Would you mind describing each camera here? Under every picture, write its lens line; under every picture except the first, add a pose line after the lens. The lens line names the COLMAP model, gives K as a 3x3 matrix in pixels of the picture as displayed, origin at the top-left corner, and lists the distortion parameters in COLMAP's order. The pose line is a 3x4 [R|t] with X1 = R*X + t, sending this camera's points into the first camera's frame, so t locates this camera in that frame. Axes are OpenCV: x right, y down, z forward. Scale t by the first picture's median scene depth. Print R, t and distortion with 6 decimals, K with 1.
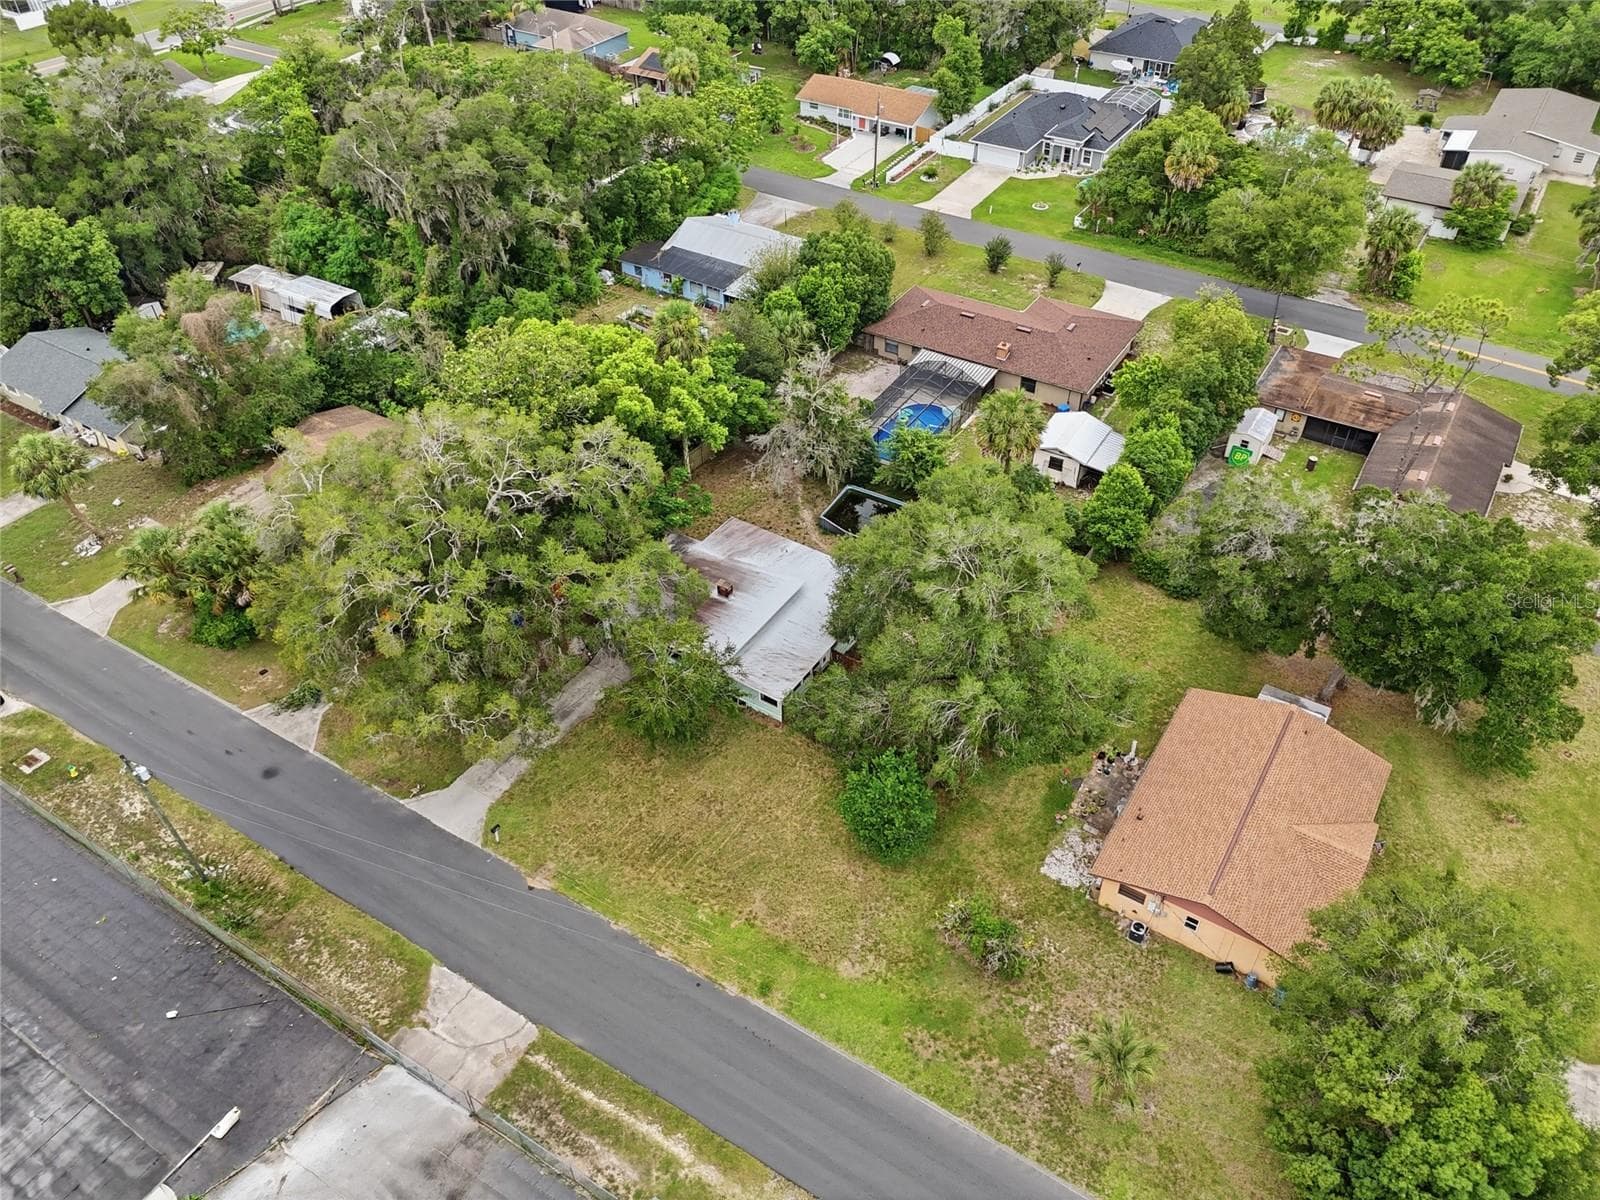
lens RADIAL K [[1208.8, 0, 800.0], [0, 1208.8, 600.0], [0, 0, 1]] dist [0.011687, 0.000567]
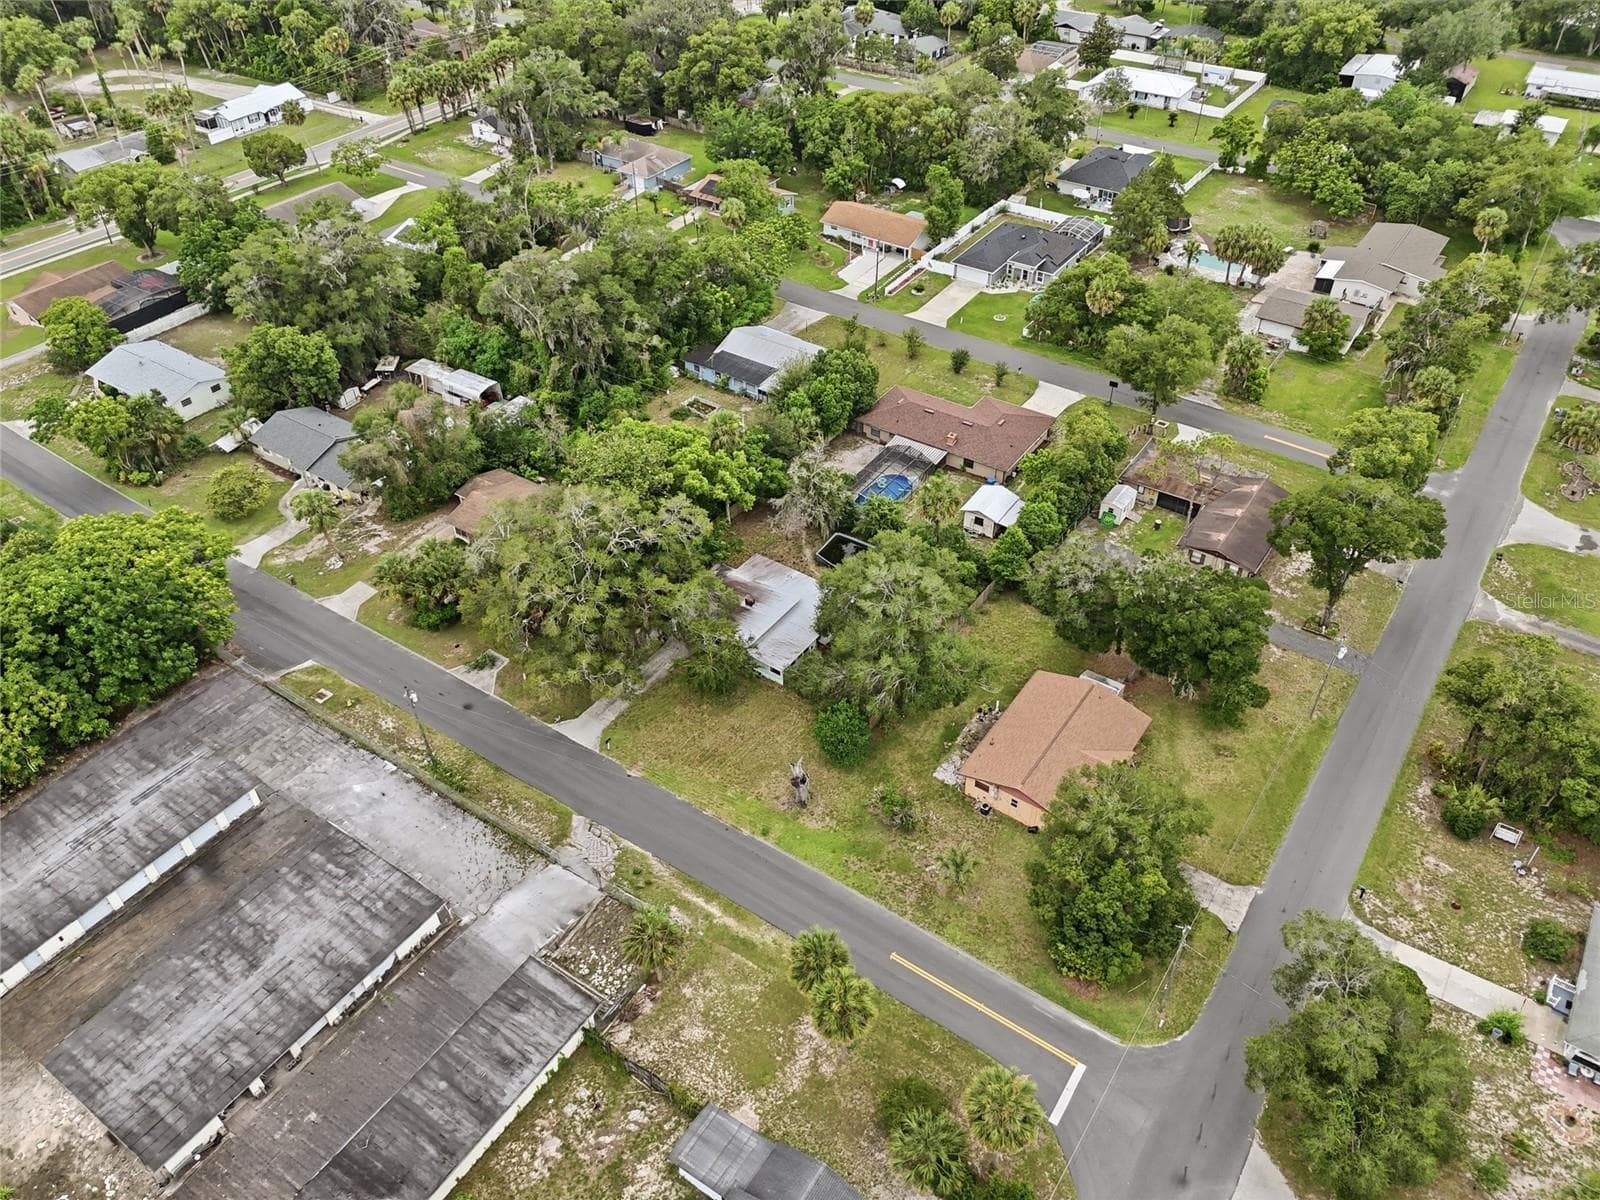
lens RADIAL K [[1208.8, 0, 800.0], [0, 1208.8, 600.0], [0, 0, 1]] dist [0.011687, 0.000567]
pose [[0.999176, 0.025671, -0.031440, 0.041150], [-0.025990, 0.999614, -0.009768, 0.002536], [0.031177, 0.010577, 0.999458, -0.448843]]
